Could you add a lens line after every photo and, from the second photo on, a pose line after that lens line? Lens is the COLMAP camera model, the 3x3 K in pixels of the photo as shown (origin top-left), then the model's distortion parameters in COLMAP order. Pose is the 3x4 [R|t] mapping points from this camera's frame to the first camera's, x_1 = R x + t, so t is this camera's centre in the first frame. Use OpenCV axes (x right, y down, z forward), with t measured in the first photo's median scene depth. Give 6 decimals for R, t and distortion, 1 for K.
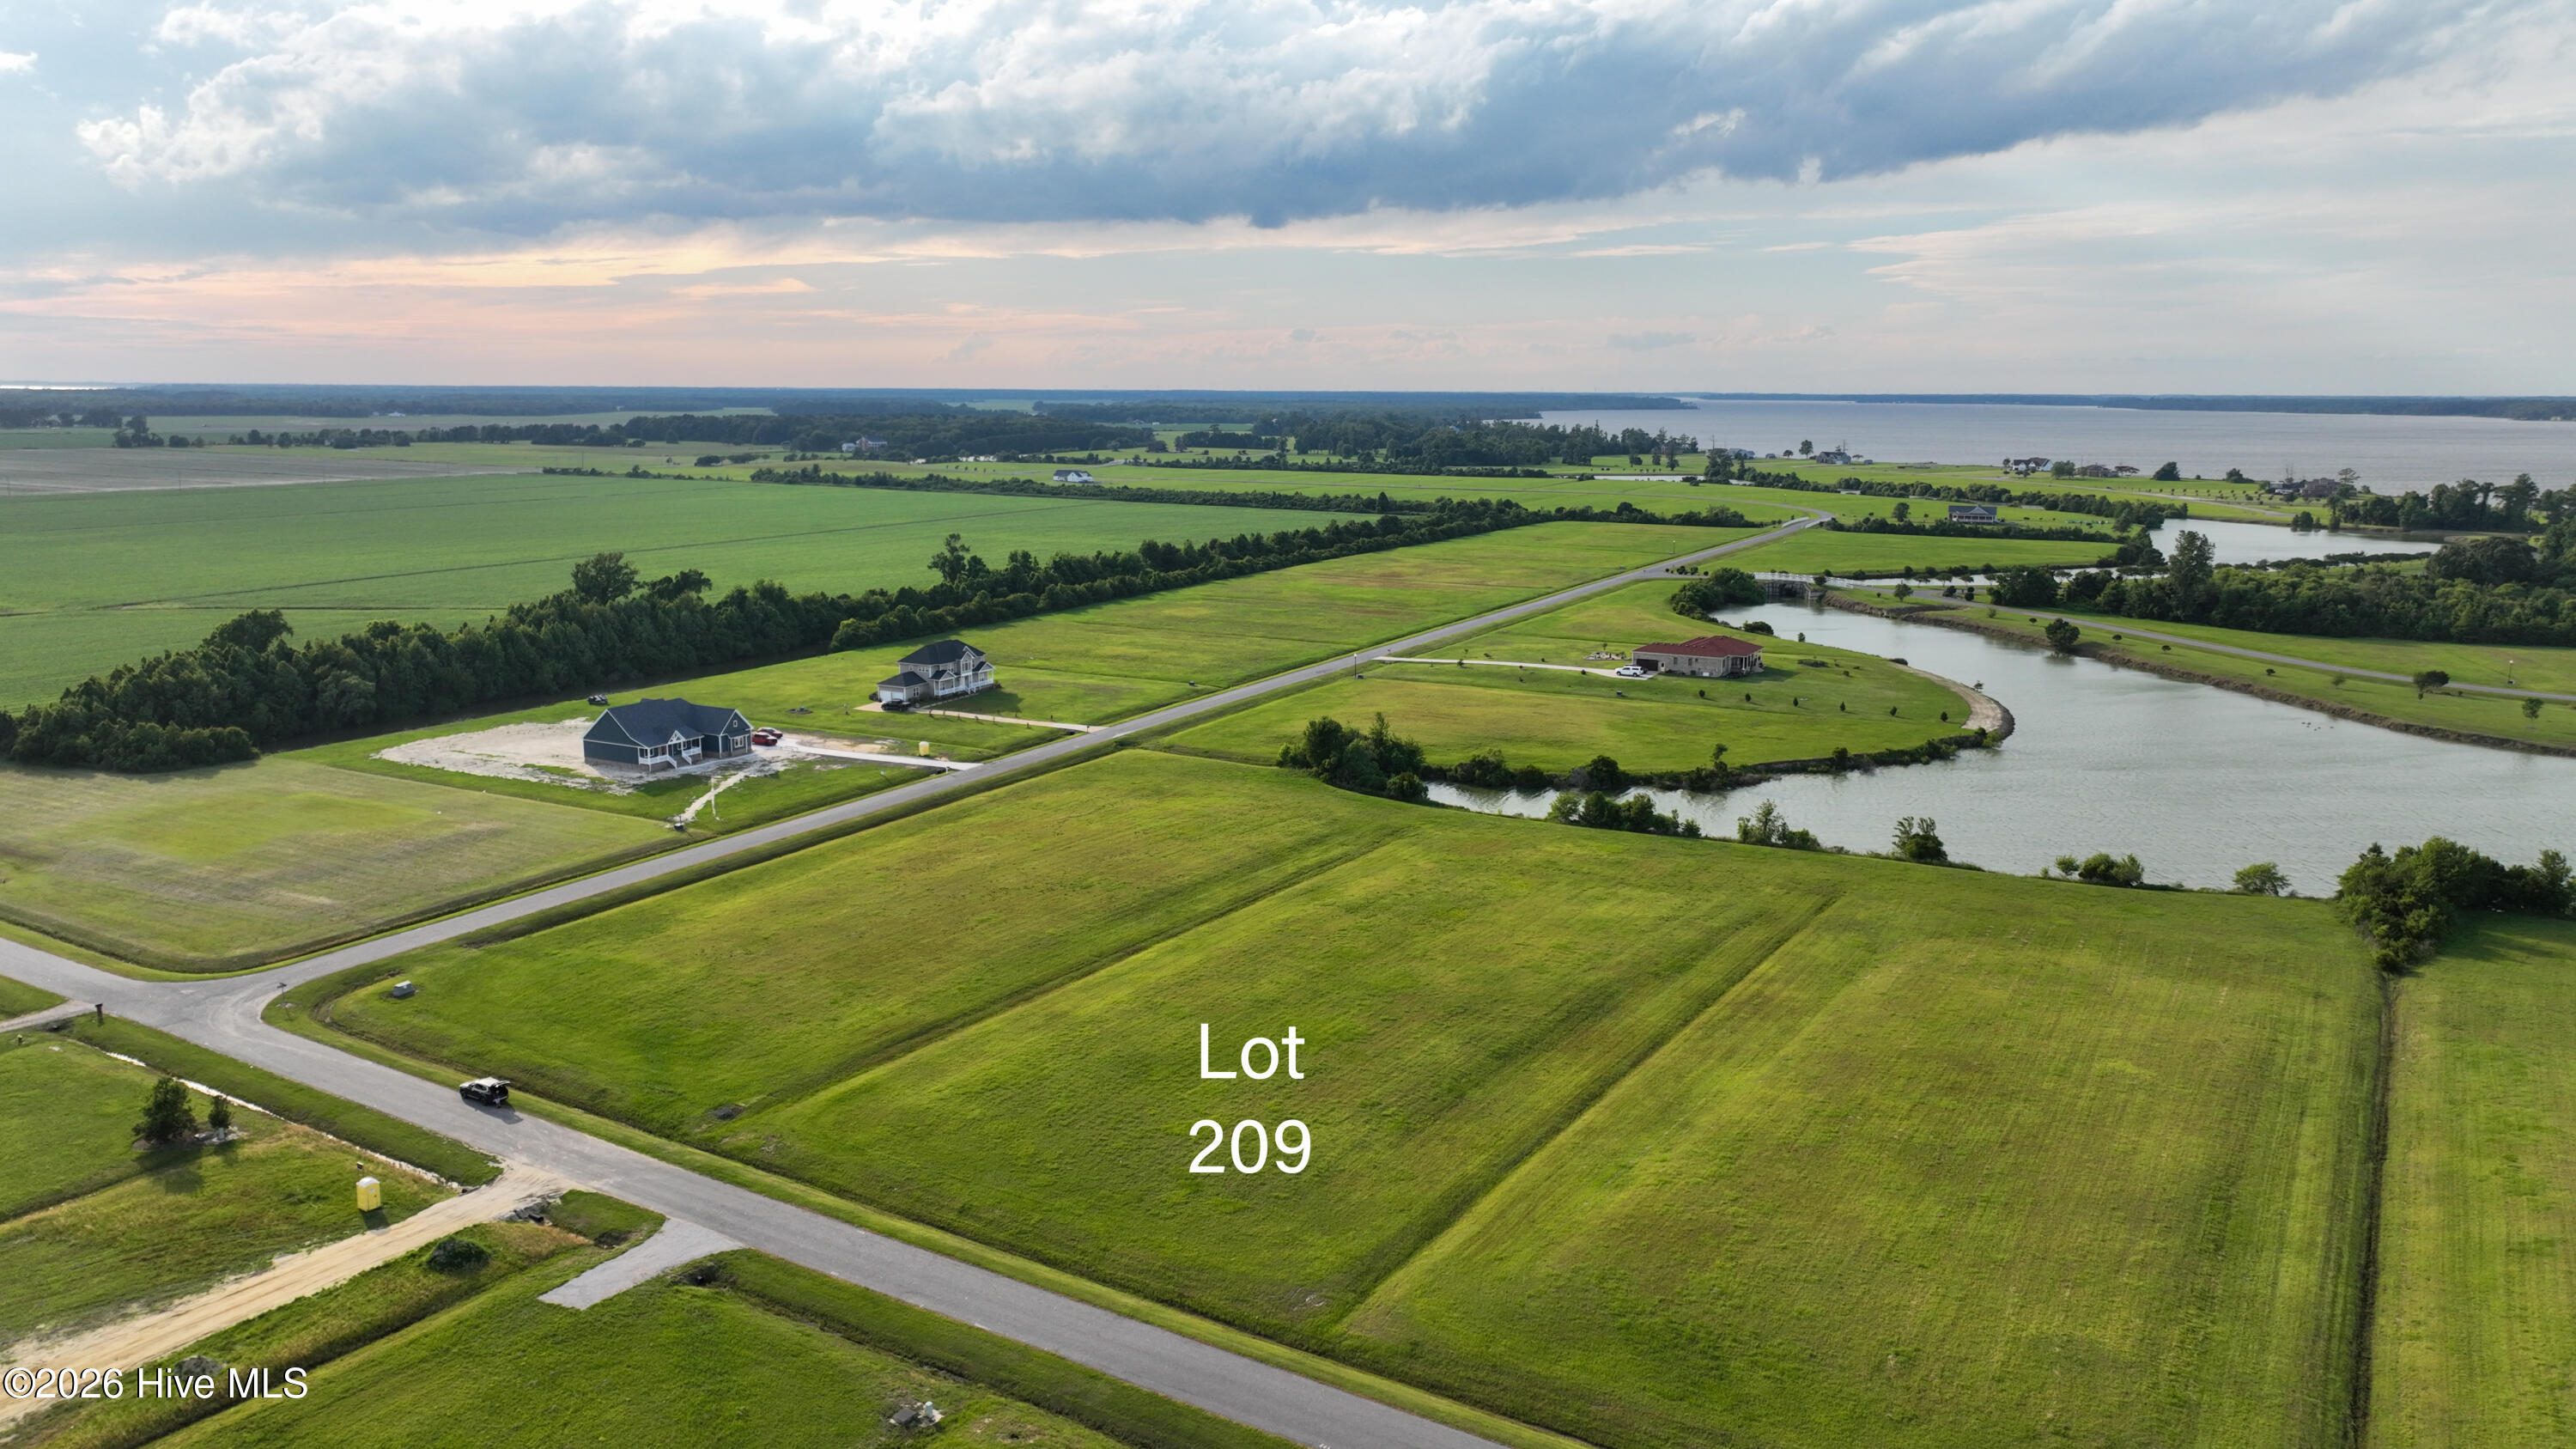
lens RADIAL K [[1802.6, 0, 1297.1], [0, 1802.6, 713.9], [0, 0, 1]] dist [0.004736, 0.001696]
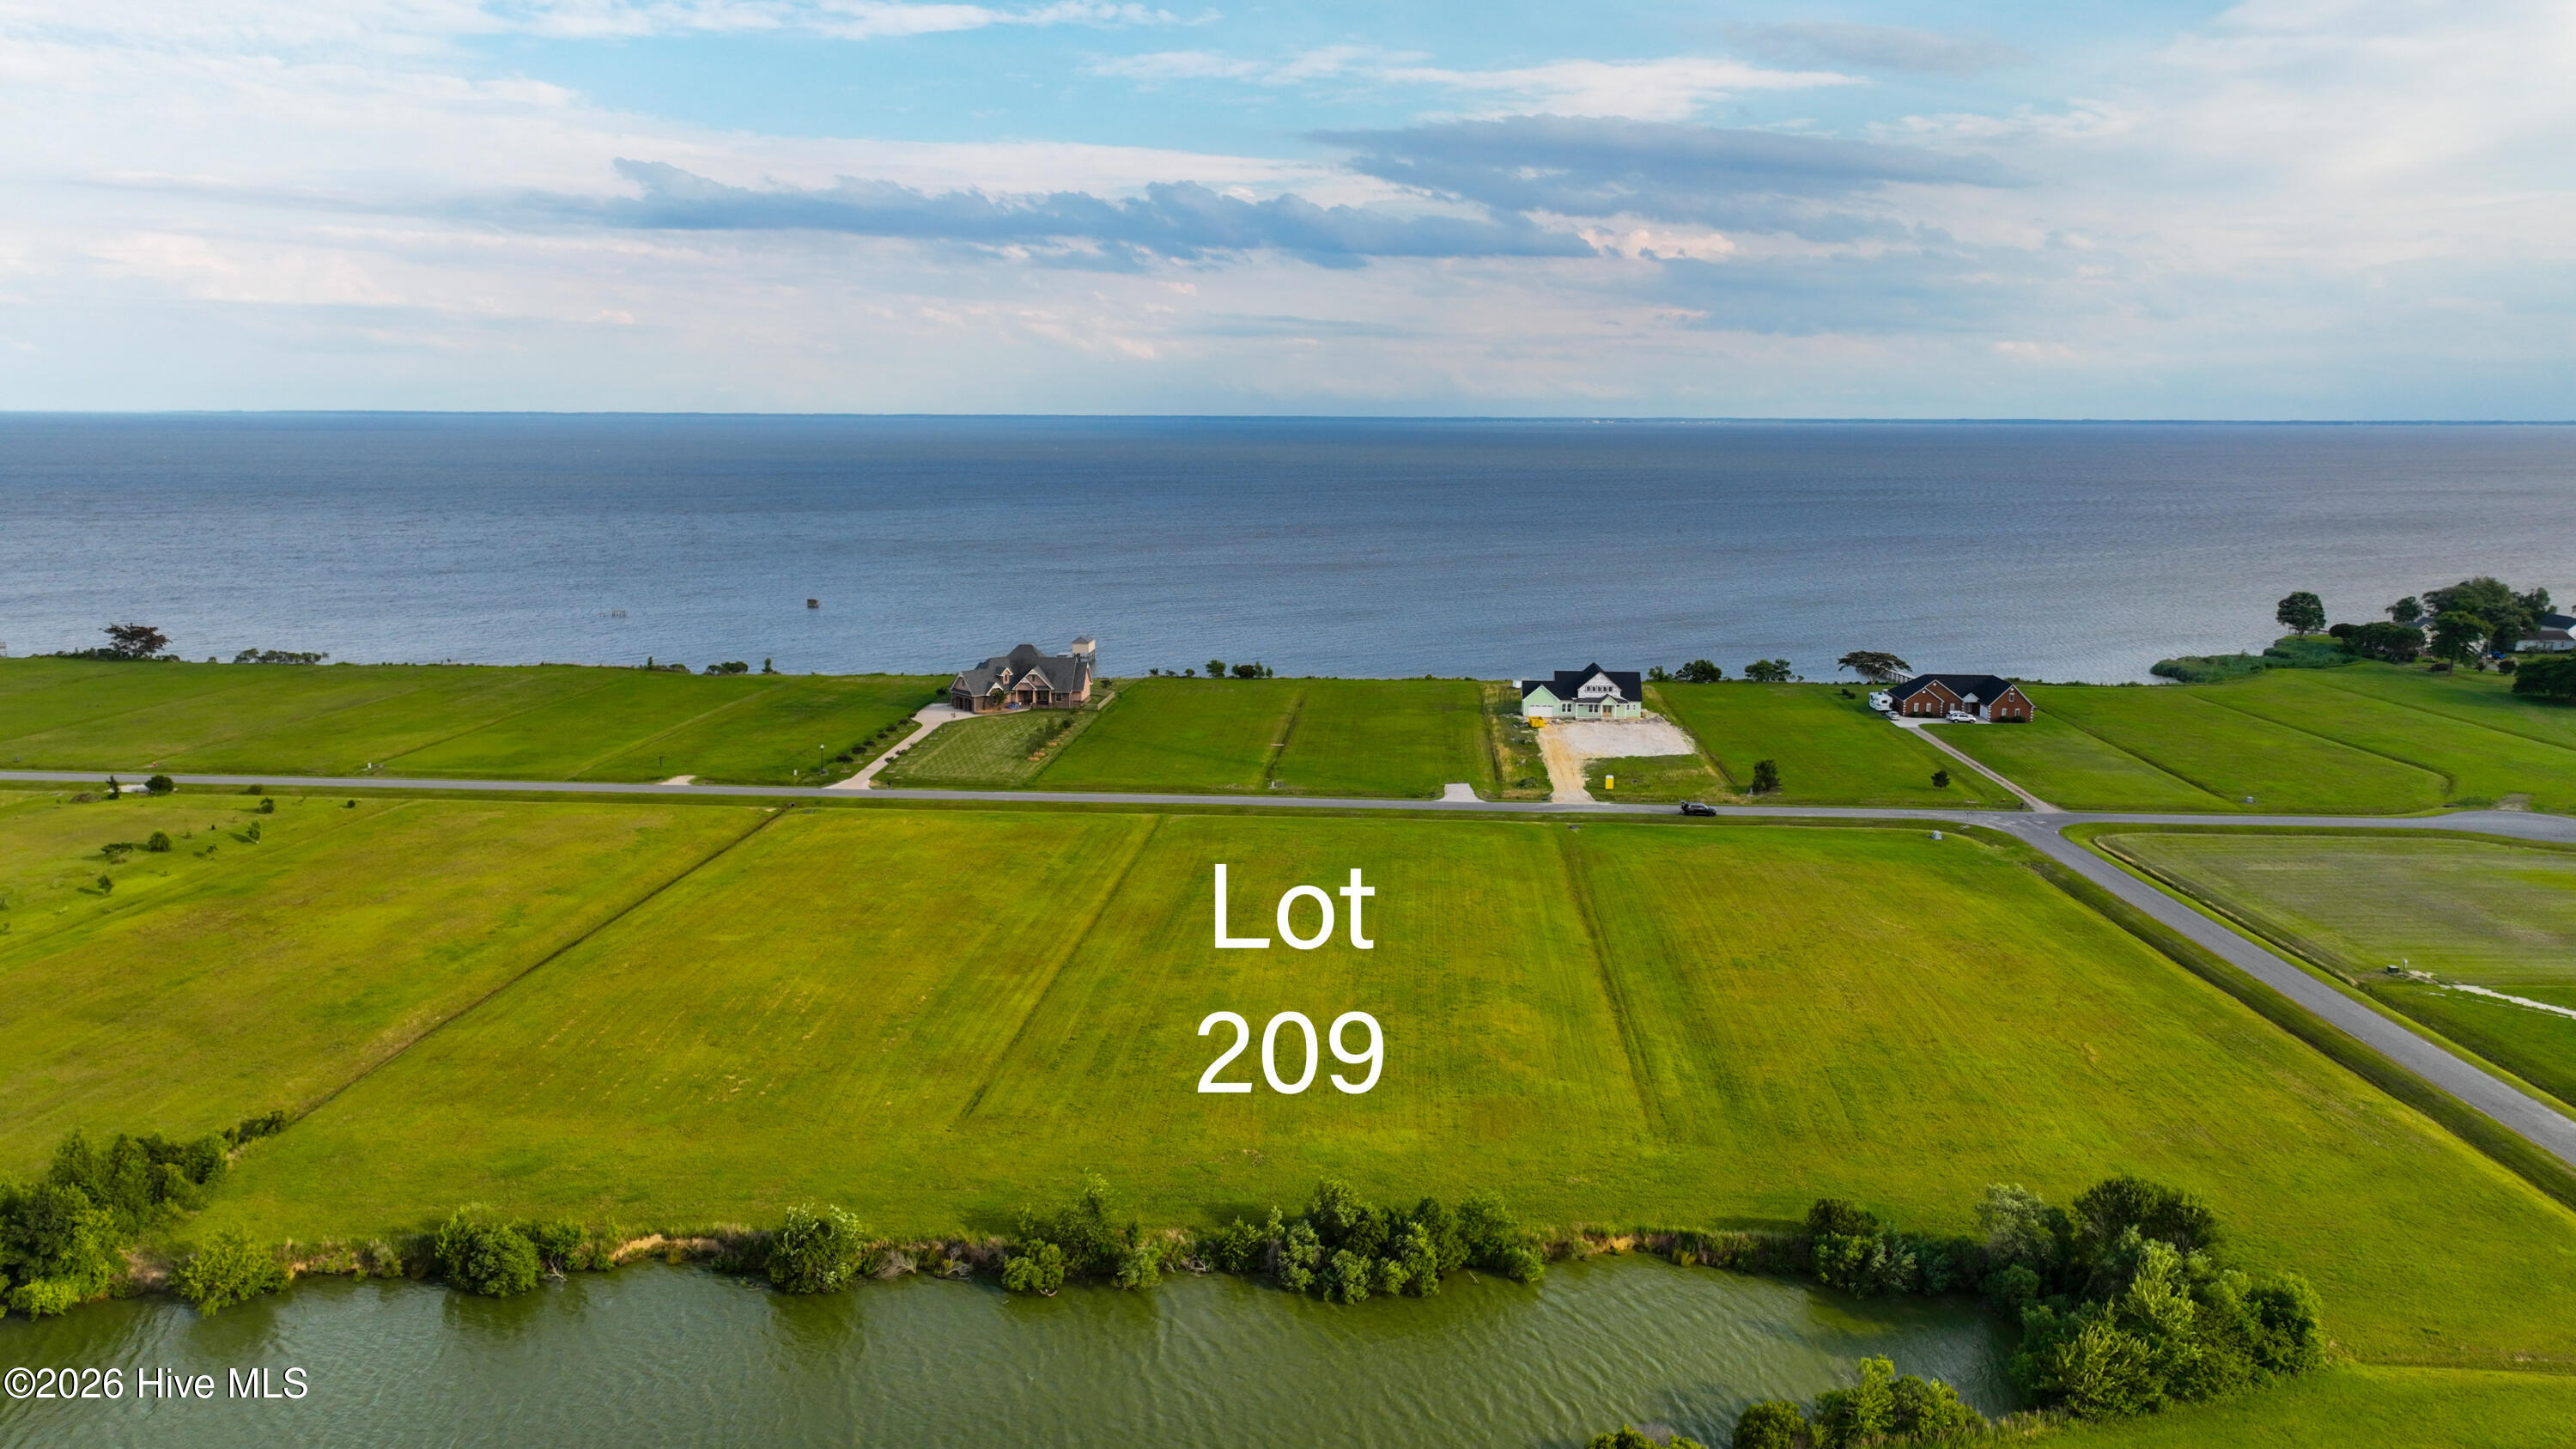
lens RADIAL K [[1800.8, 0, 1295.6], [0, 1800.8, 733.0], [0, 0, 1]] dist [0.003048, 0.008127]
pose [[-0.884856, 0.073053, -0.460102, 0.484724], [-0.090741, 0.941686, 0.324026, -0.273811], [0.456942, 0.328467, -0.826628, 1.557182]]
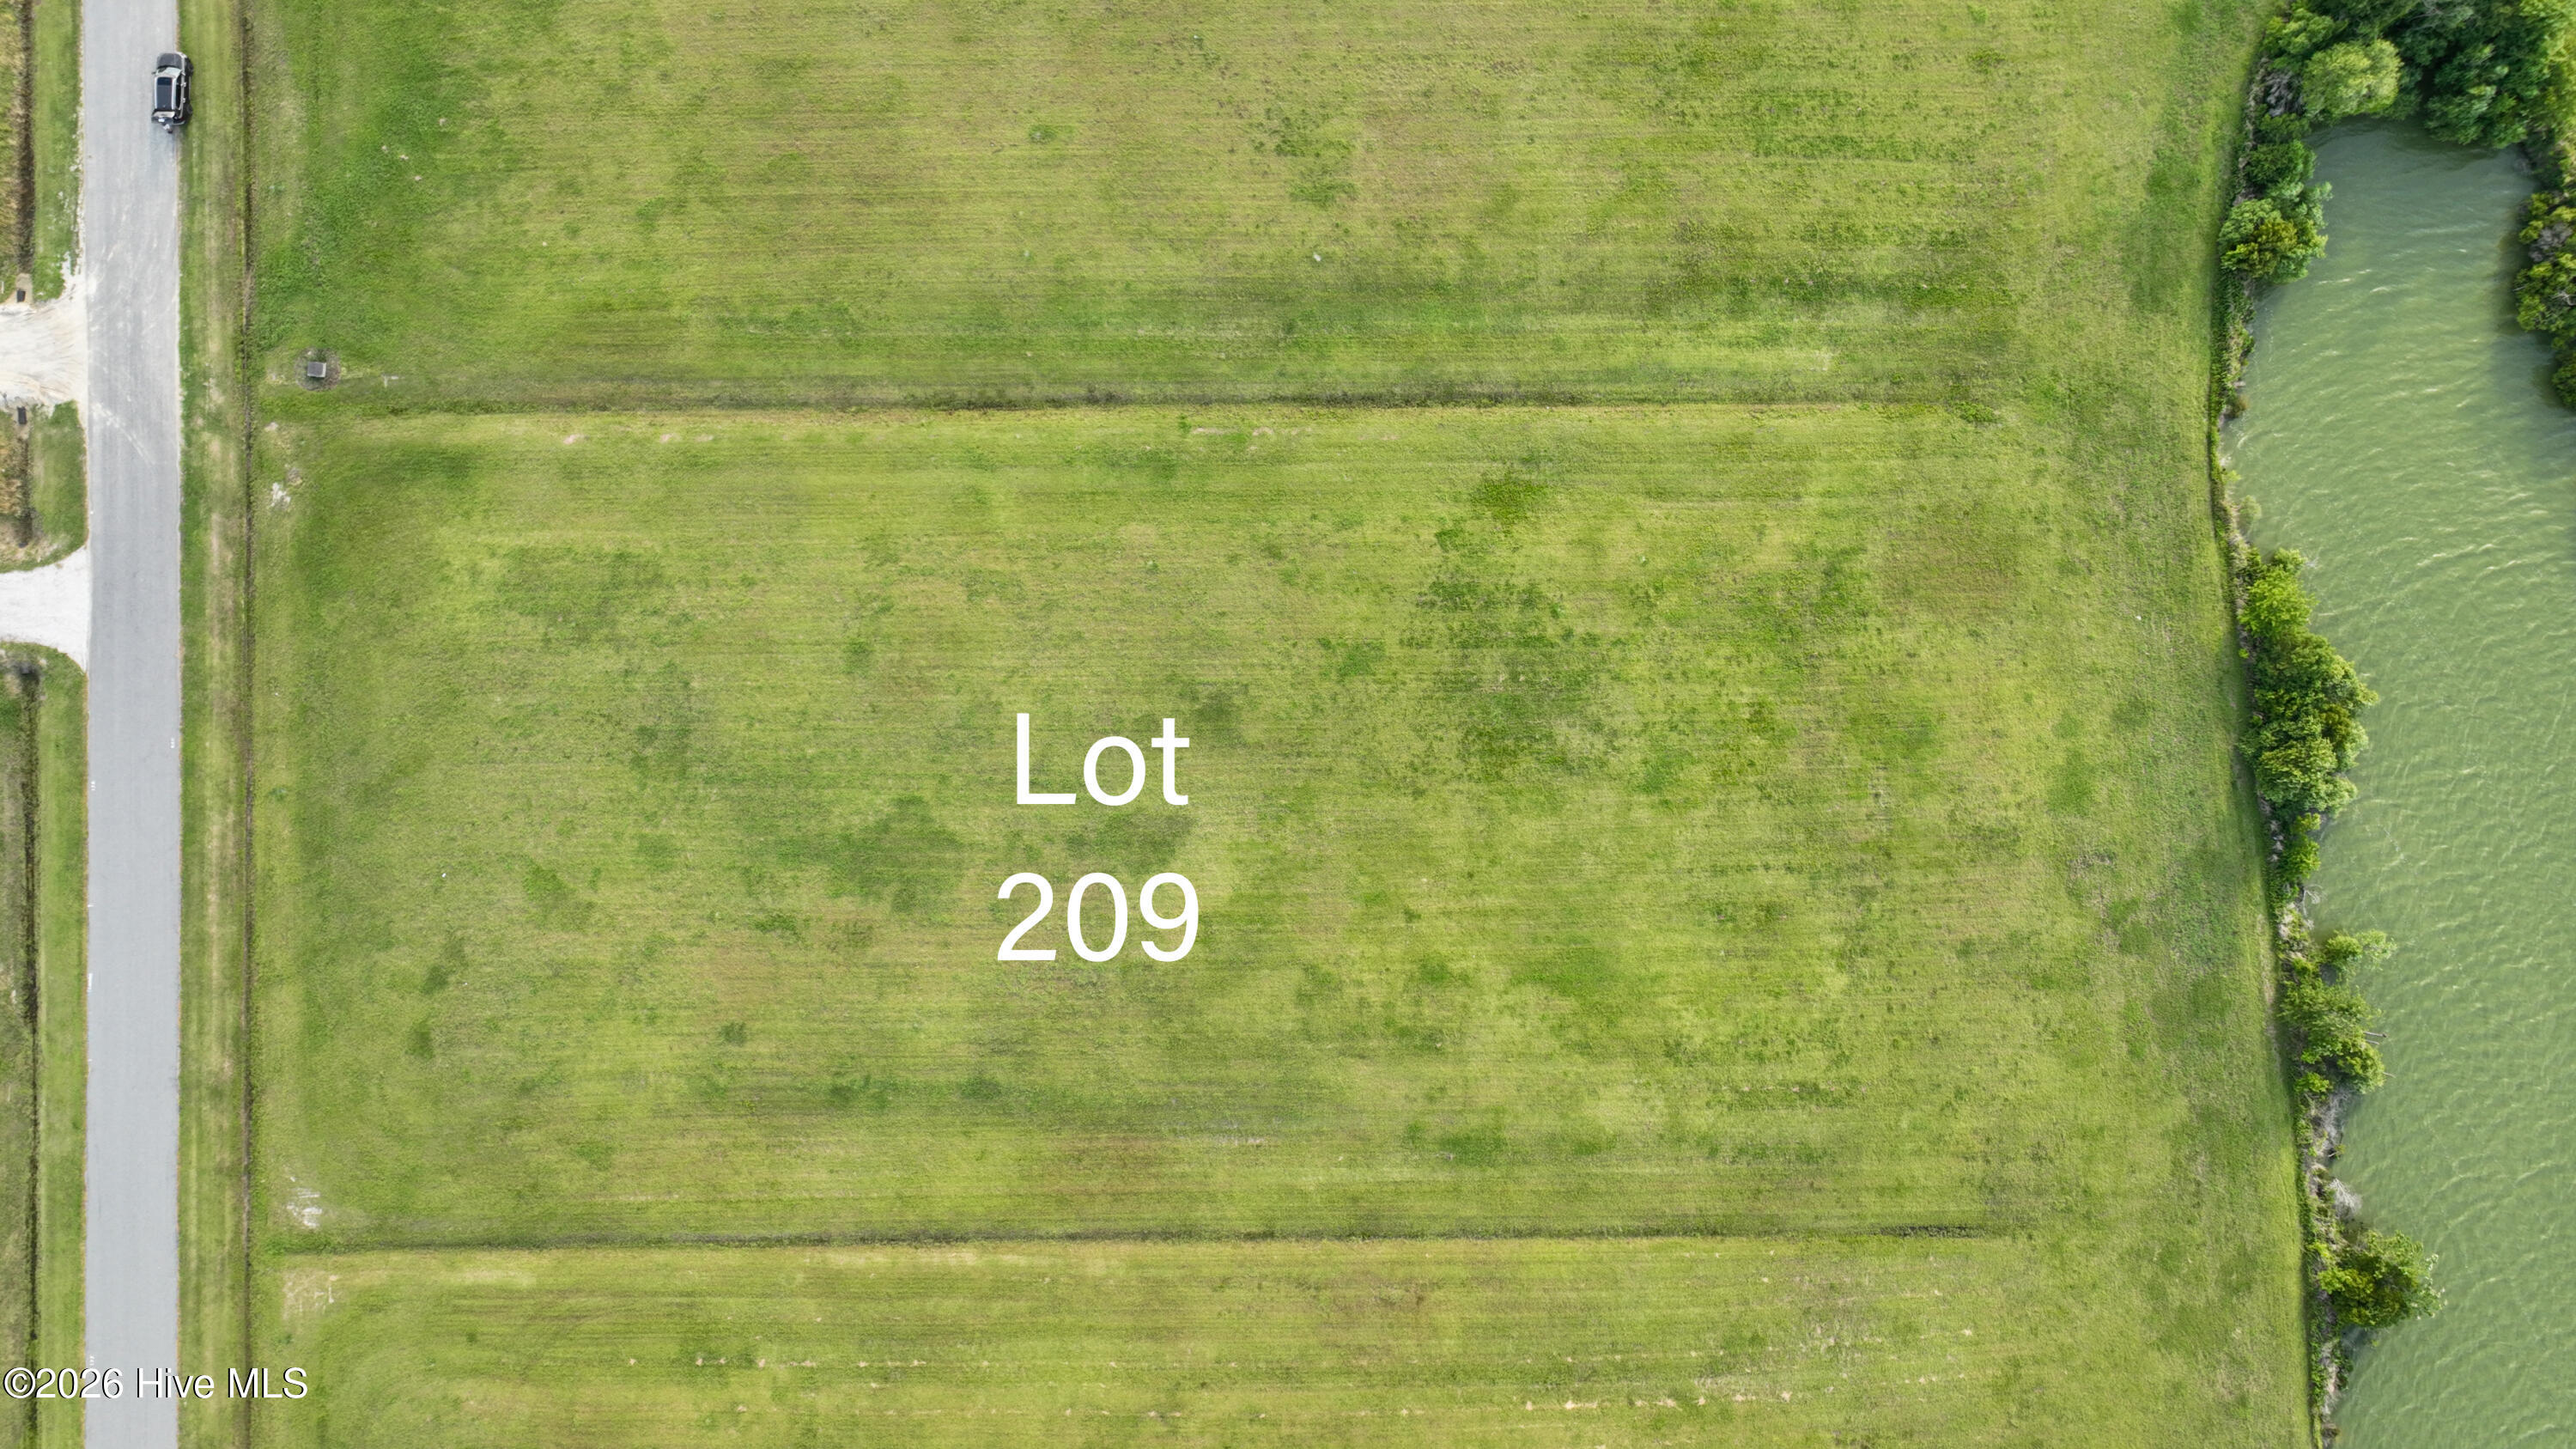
lens RADIAL K [[1772.7, 0, 1295.5], [0, 1772.7, 861.1], [0, 0, 1]] dist [0.003959, 0.007871]
pose [[0.534393, 0.845235, -0.001088, 0.076392], [-0.159578, 0.102155, 0.981885, -0.426259], [0.830035, -0.524539, 0.189472, 0.752213]]
